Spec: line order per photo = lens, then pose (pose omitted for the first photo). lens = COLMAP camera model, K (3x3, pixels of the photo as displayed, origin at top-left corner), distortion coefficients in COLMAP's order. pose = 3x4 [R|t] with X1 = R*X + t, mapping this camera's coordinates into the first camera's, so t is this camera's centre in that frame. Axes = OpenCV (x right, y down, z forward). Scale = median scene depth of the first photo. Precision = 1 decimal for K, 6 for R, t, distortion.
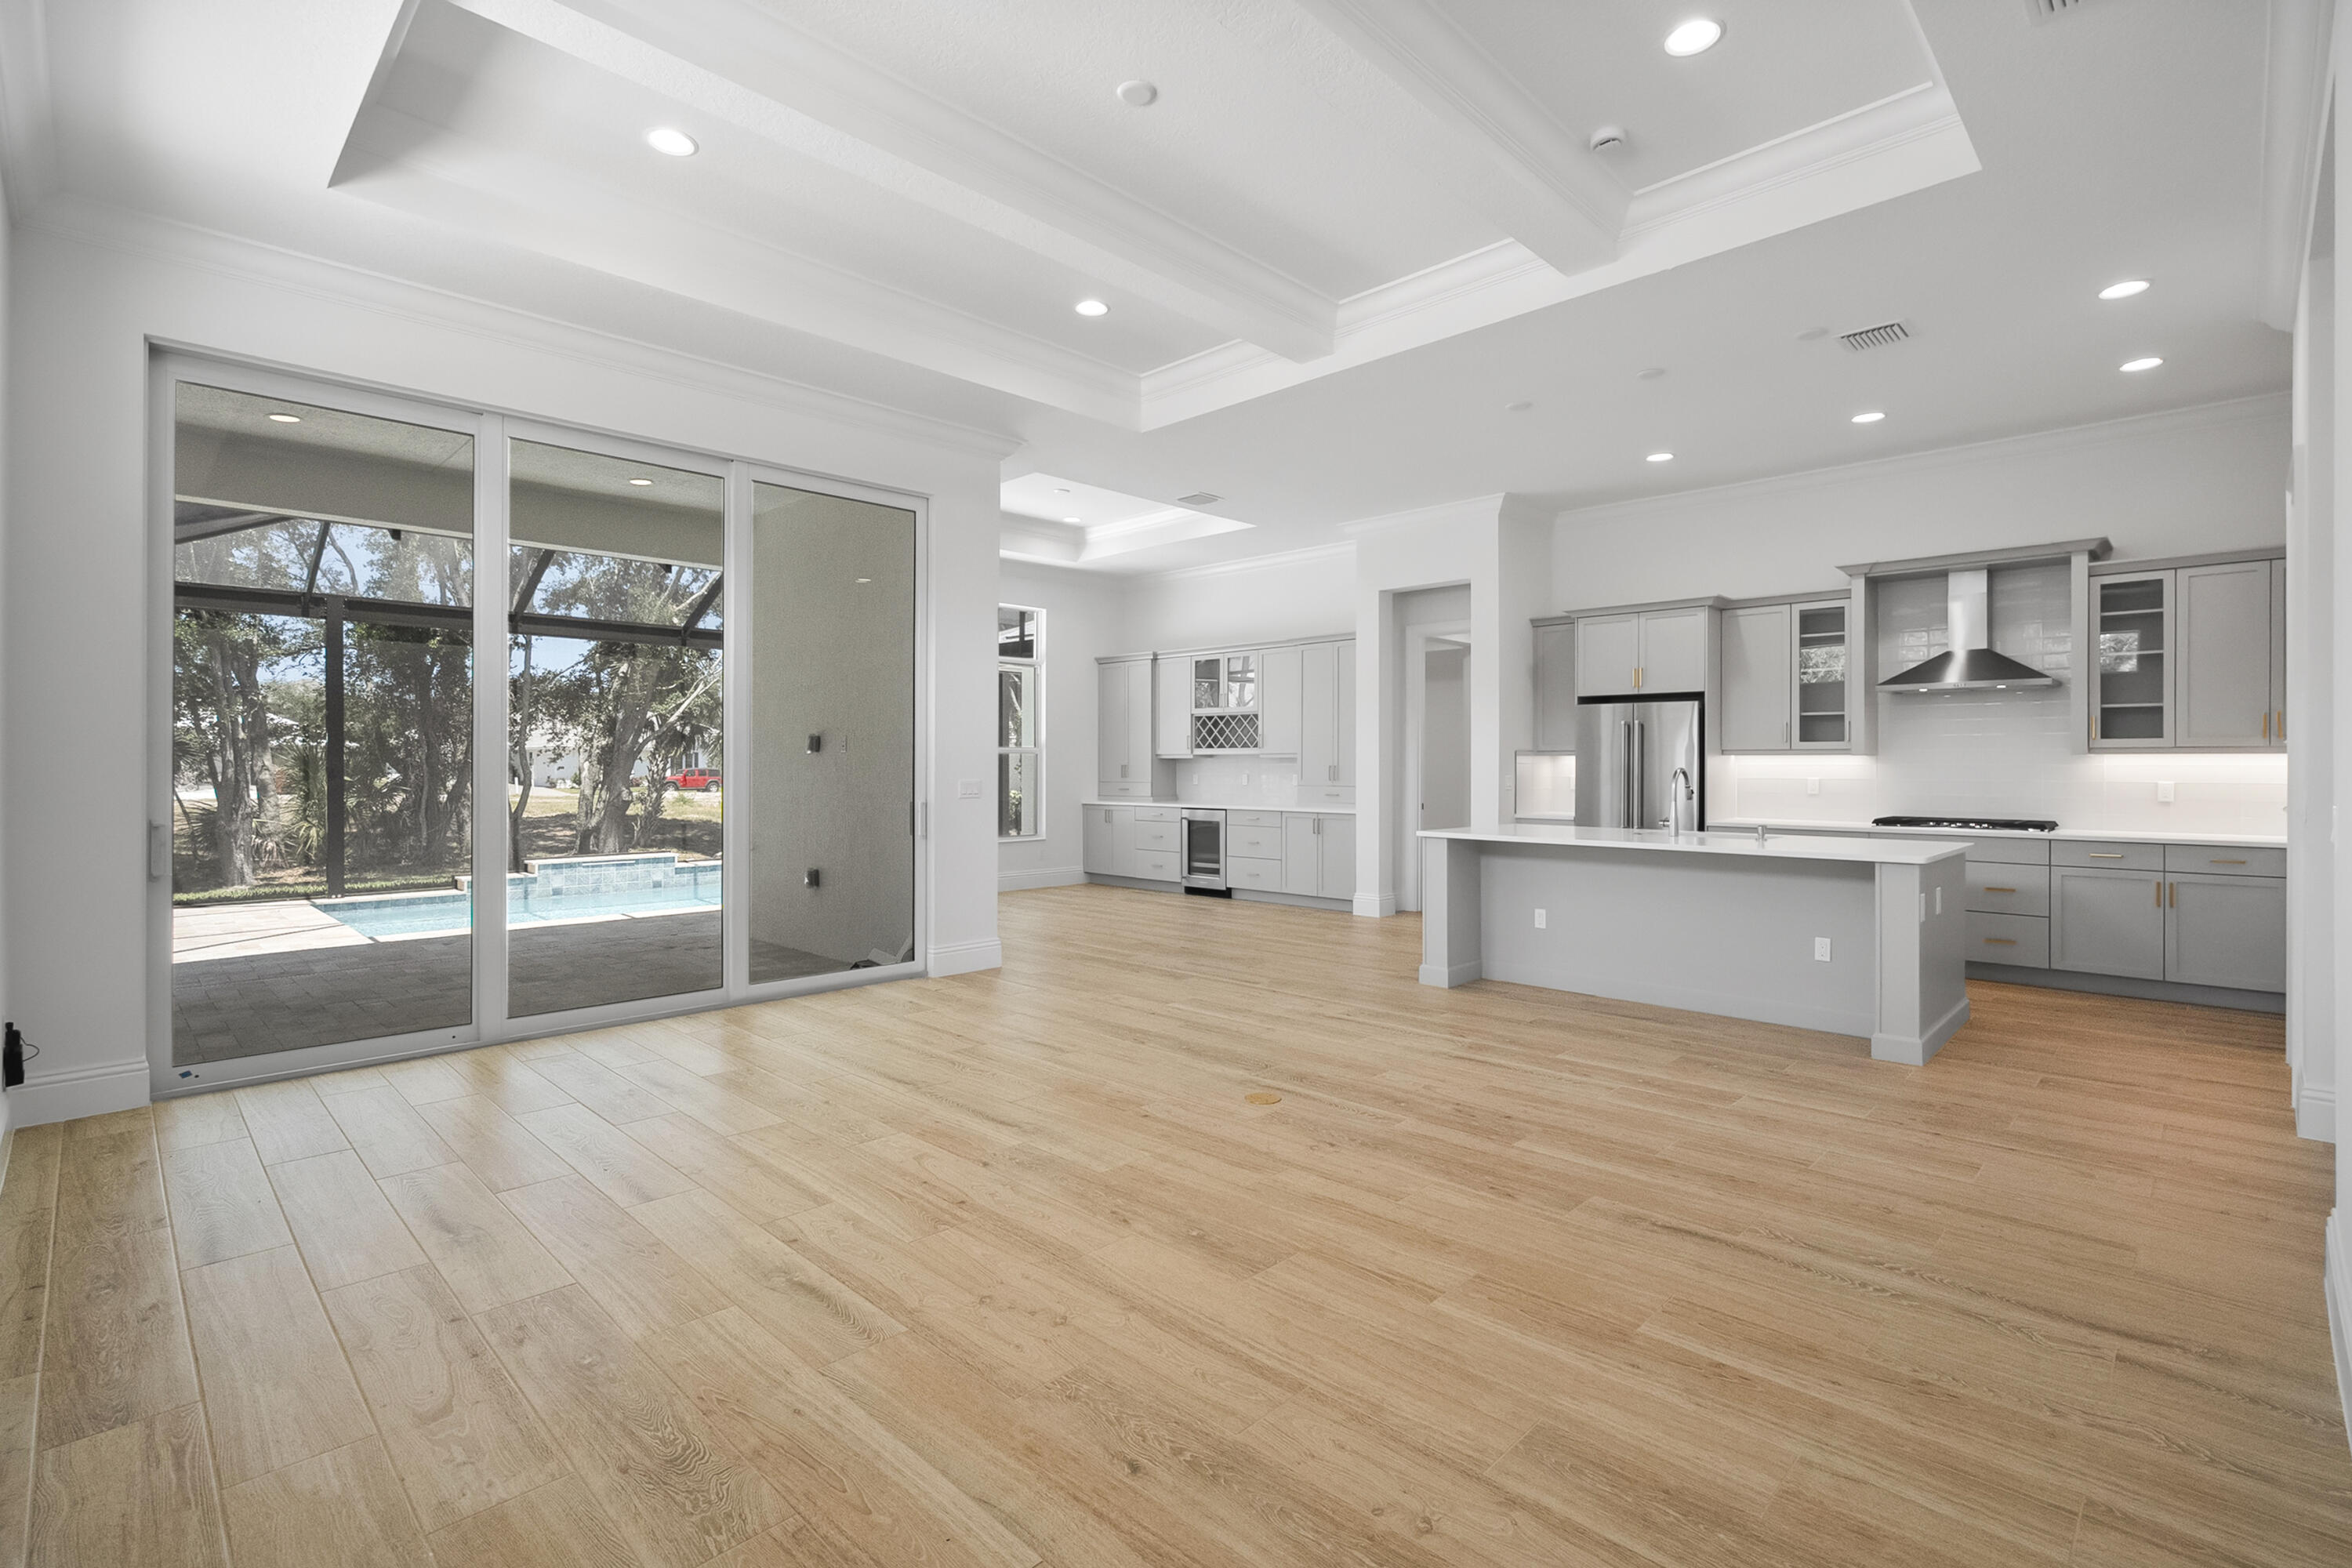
lens RADIAL K [[1081.6, 0, 1155.5], [0, 1081.6, 776.2], [0, 0, 1]] dist [-0.000093, 0.002373]
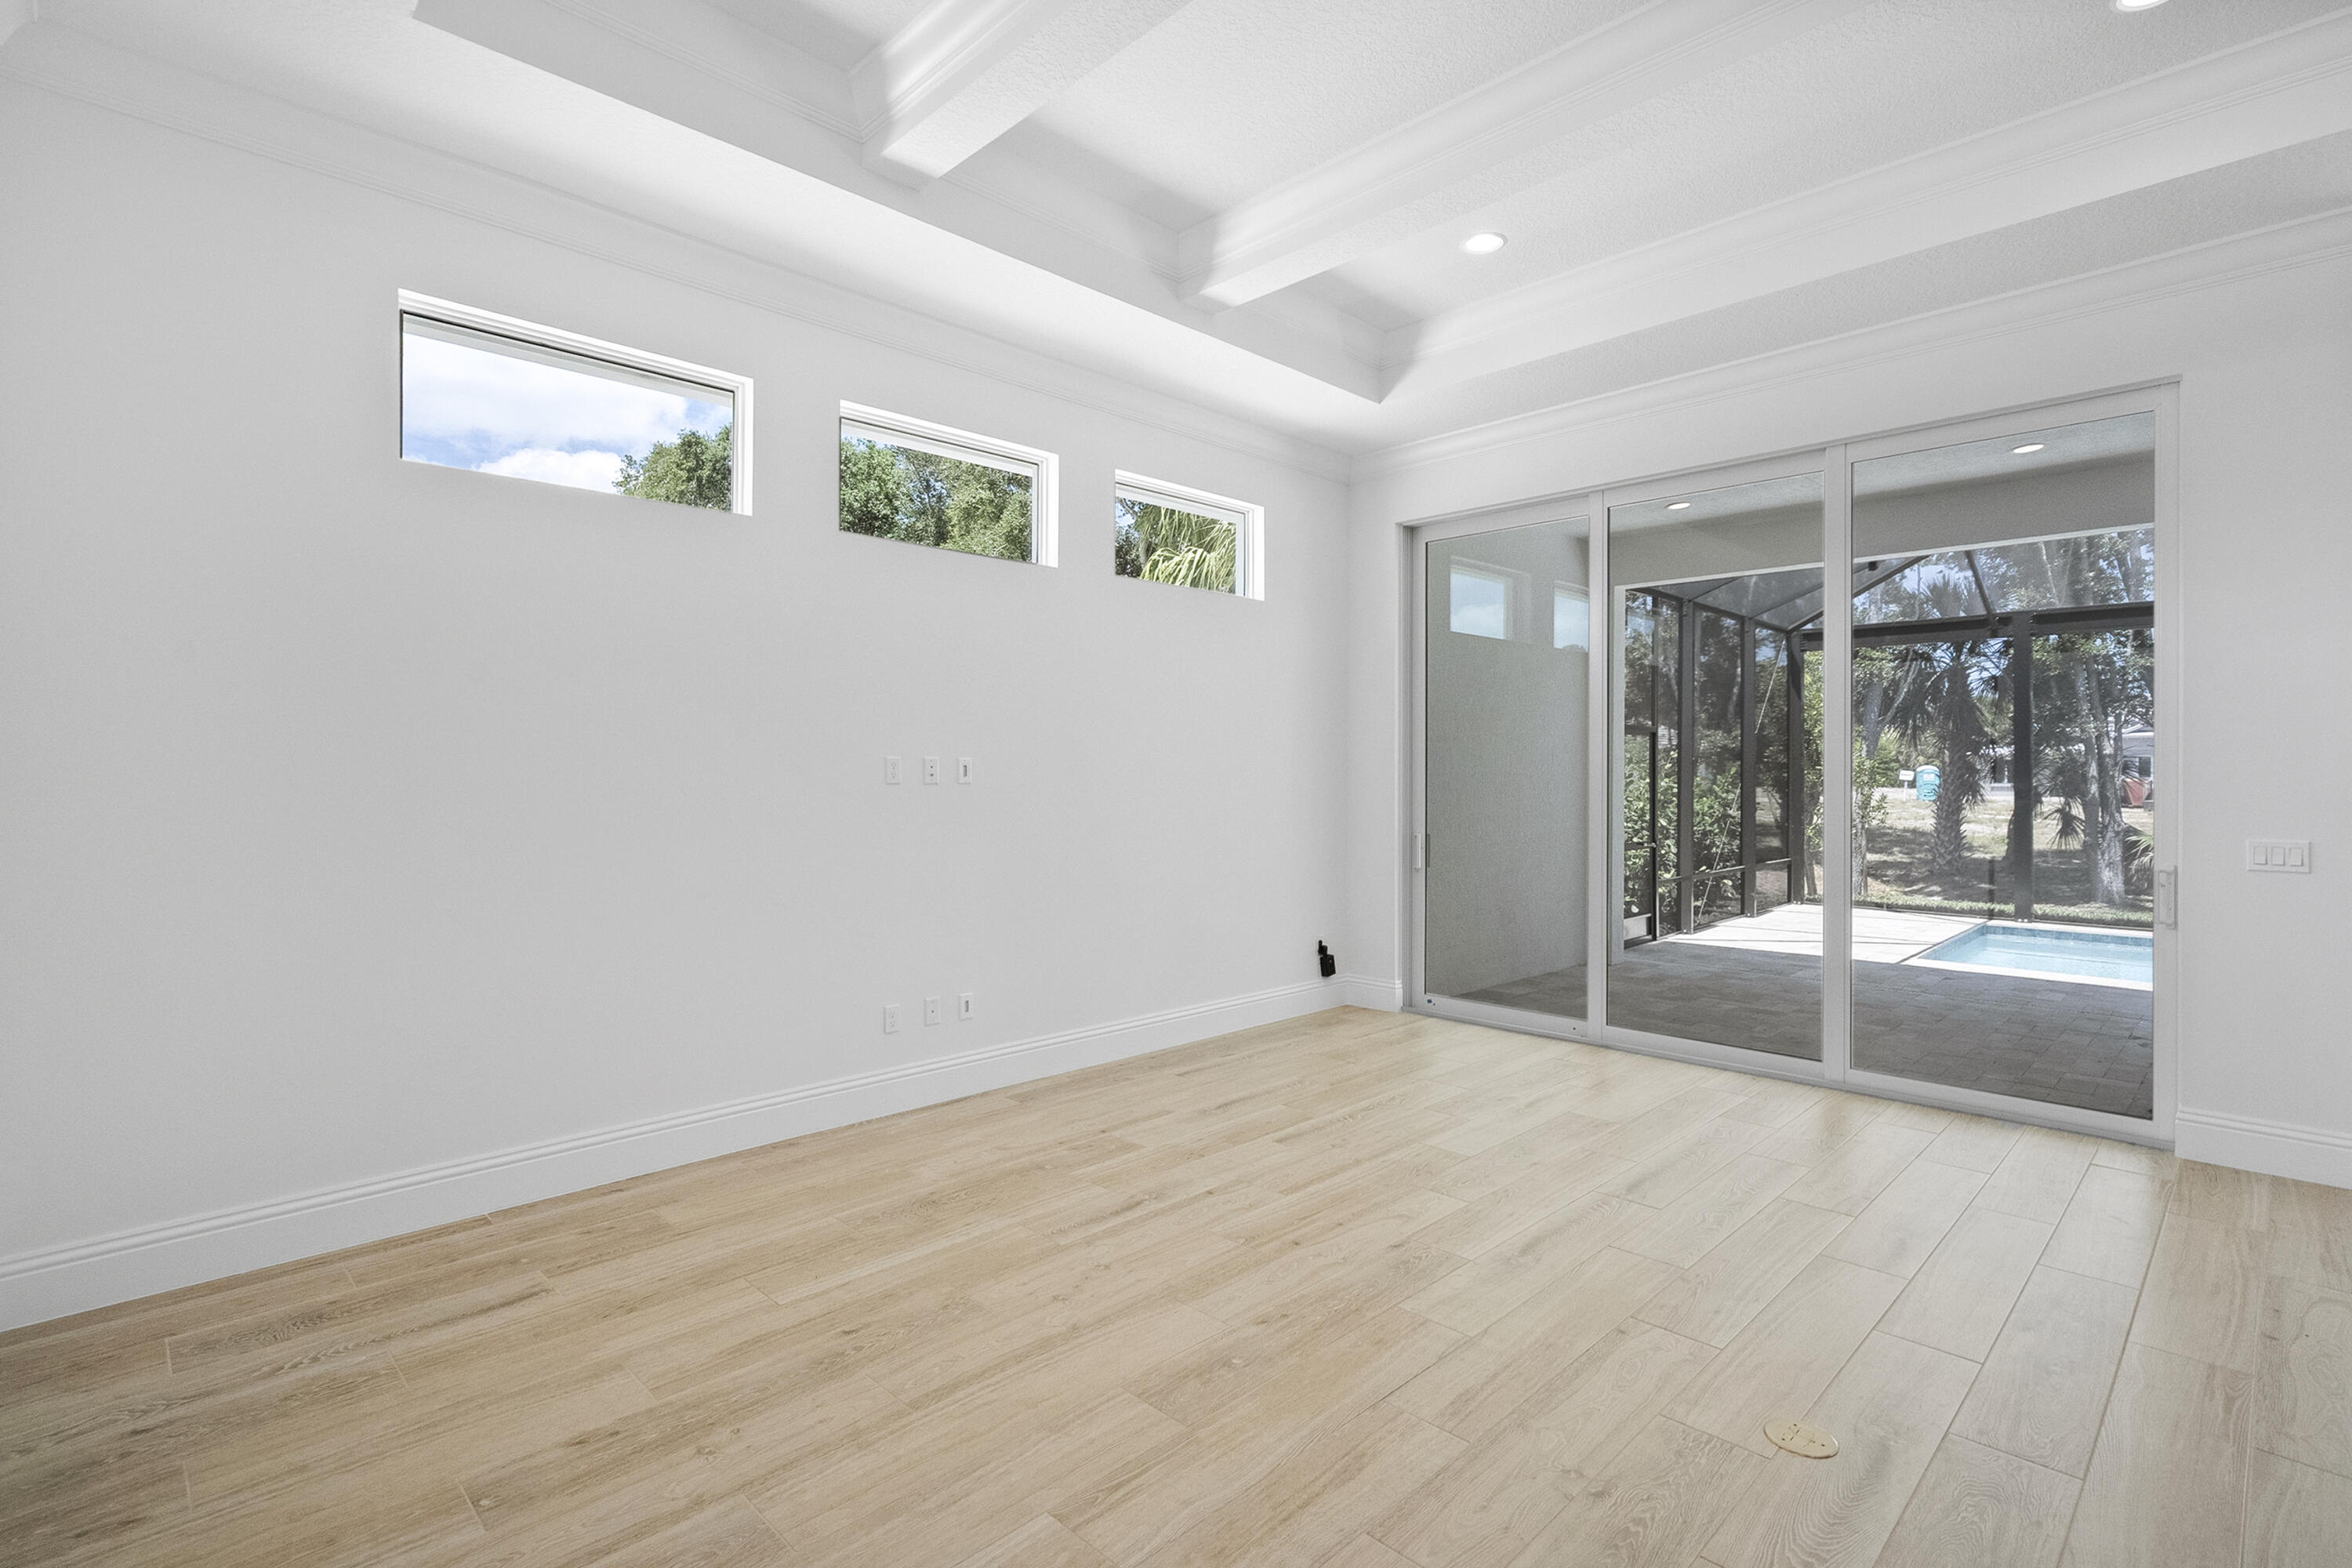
lens RADIAL K [[1081.6, 0, 1166.5], [0, 1081.6, 785.2], [0, 0, 1]] dist [-0.000093, 0.002373]
pose [[0.000956, 0.010788, -0.999941, 0.903556], [-0.009728, 0.999895, 0.010778, -0.057897], [0.999952, 0.009717, 0.001060, 0.922858]]
